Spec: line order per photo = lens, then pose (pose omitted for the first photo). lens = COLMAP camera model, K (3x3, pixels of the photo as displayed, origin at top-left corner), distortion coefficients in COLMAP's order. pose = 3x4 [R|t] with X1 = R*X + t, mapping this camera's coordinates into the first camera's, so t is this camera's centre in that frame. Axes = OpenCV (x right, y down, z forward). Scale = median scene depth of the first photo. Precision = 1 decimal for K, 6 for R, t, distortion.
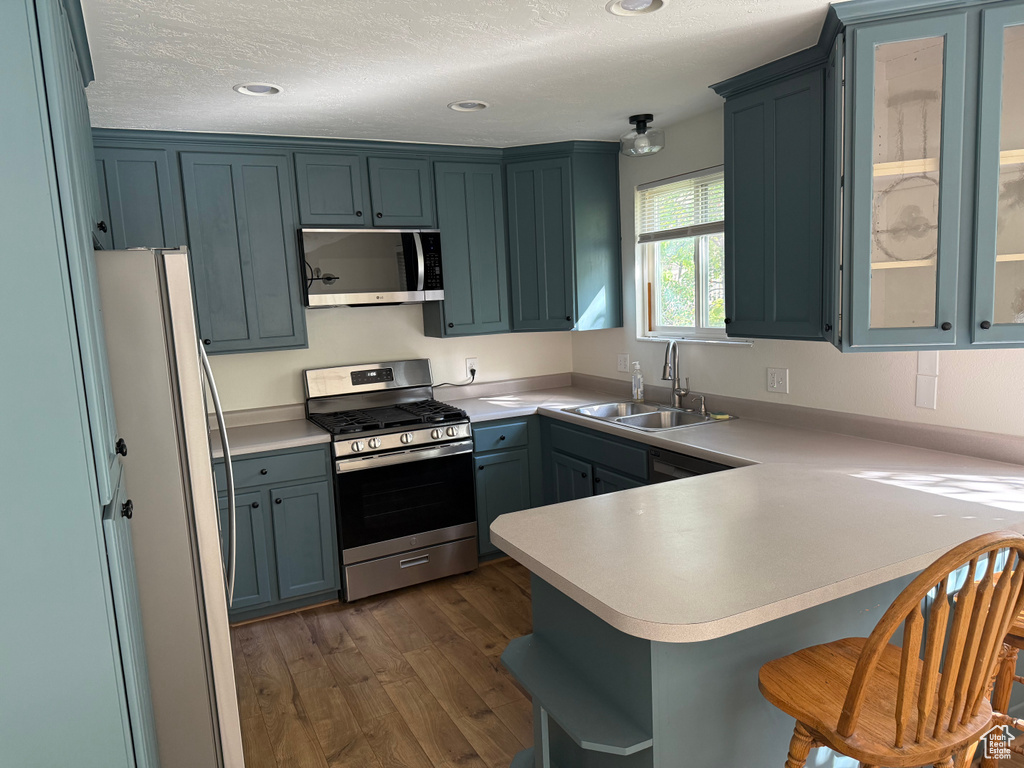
lens RADIAL K [[726.2, 0, 517.2], [0, 726.2, 383.3], [0, 0, 1]] dist [0.075797, -0.088264]
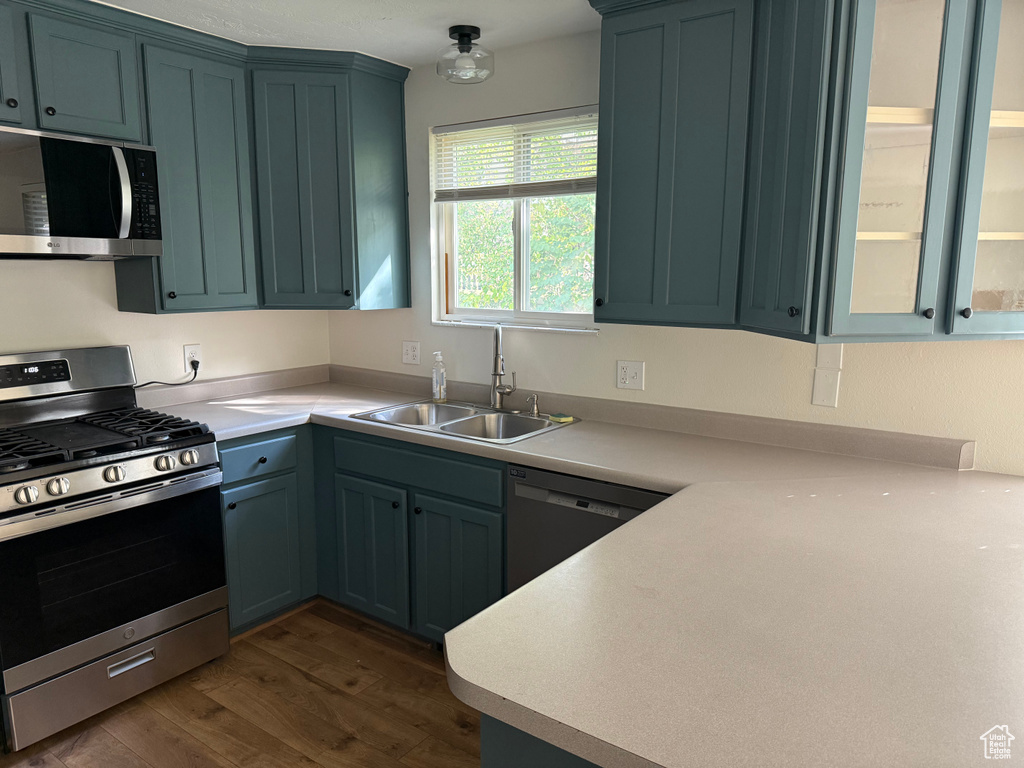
lens RADIAL K [[726.2, 0, 517.6], [0, 726.2, 387.9], [0, 0, 1]] dist [0.075797, -0.088264]
pose [[0.887522, -0.020931, 0.460290, -0.130237], [0.009625, 0.999592, 0.026897, -0.011156], [-0.460665, -0.019442, 0.887361, 0.269524]]
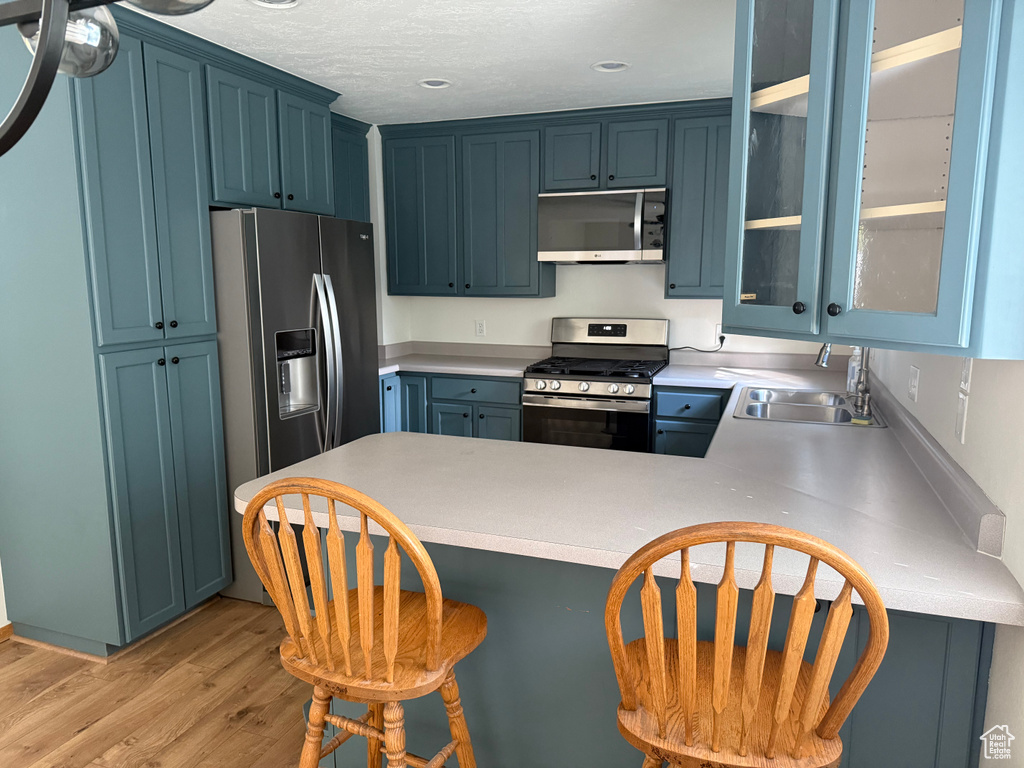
lens RADIAL K [[726.2, 0, 505.7], [0, 726.2, 393.3], [0, 0, 1]] dist [0.075797, -0.088264]
pose [[0.651706, 0.170418, -0.739078, 0.552929], [-0.126071, 0.985215, 0.116004, -0.024938], [0.747920, 0.017576, 0.663556, 0.185213]]
